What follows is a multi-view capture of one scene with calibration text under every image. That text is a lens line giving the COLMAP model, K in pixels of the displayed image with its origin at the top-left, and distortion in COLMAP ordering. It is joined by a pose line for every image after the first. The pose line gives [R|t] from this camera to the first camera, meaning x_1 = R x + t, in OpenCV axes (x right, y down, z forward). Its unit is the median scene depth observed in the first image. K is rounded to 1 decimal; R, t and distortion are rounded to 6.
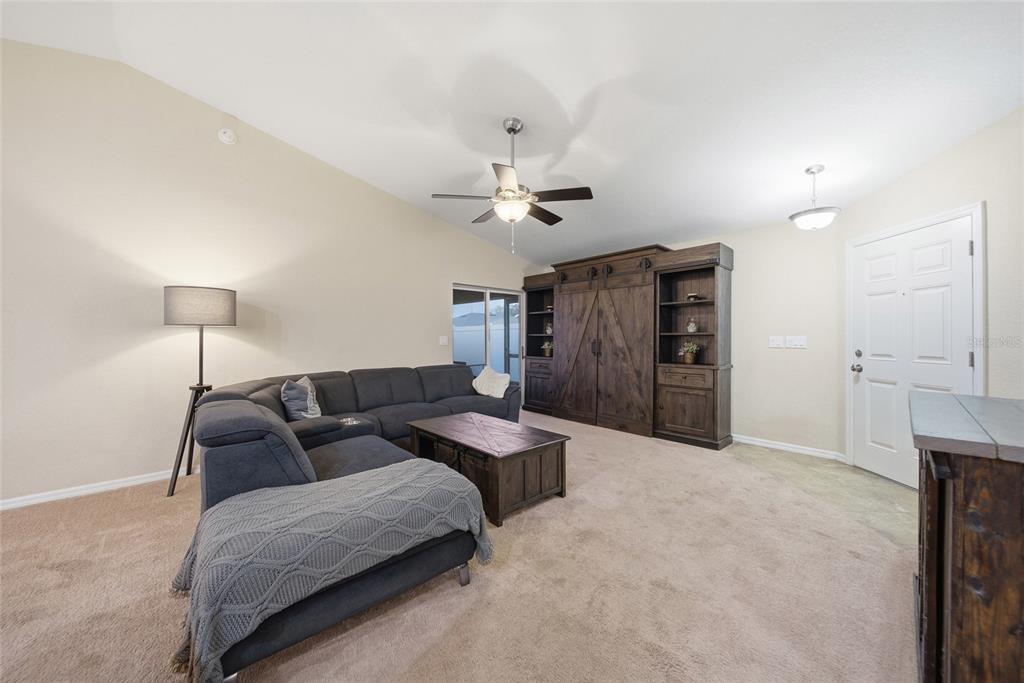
lens RADIAL K [[363.7, 0, 511.0], [0, 363.7, 338.0], [0, 0, 1]] dist [-0.005675, -0.000038]
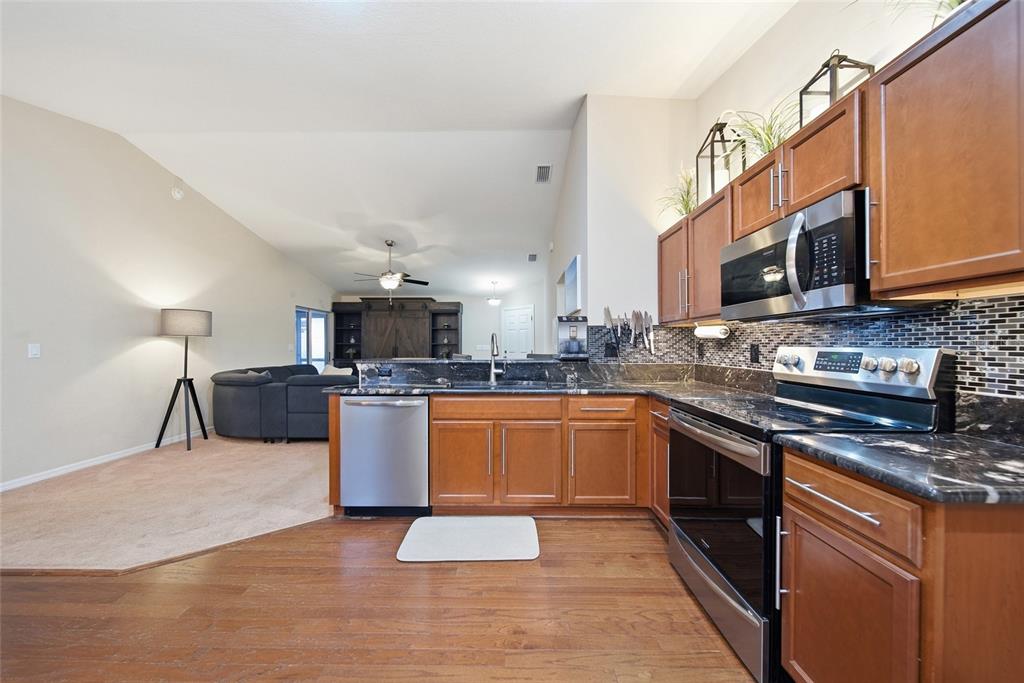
lens RADIAL K [[363.7, 0, 511.0], [0, 363.7, 338.0], [0, 0, 1]] dist [-0.005675, -0.000038]
pose [[0.682048, 0.017976, 0.731087, -0.805828], [-0.002105, 0.999742, -0.022618, 0.001697], [-0.731304, 0.013887, 0.681910, -0.711139]]
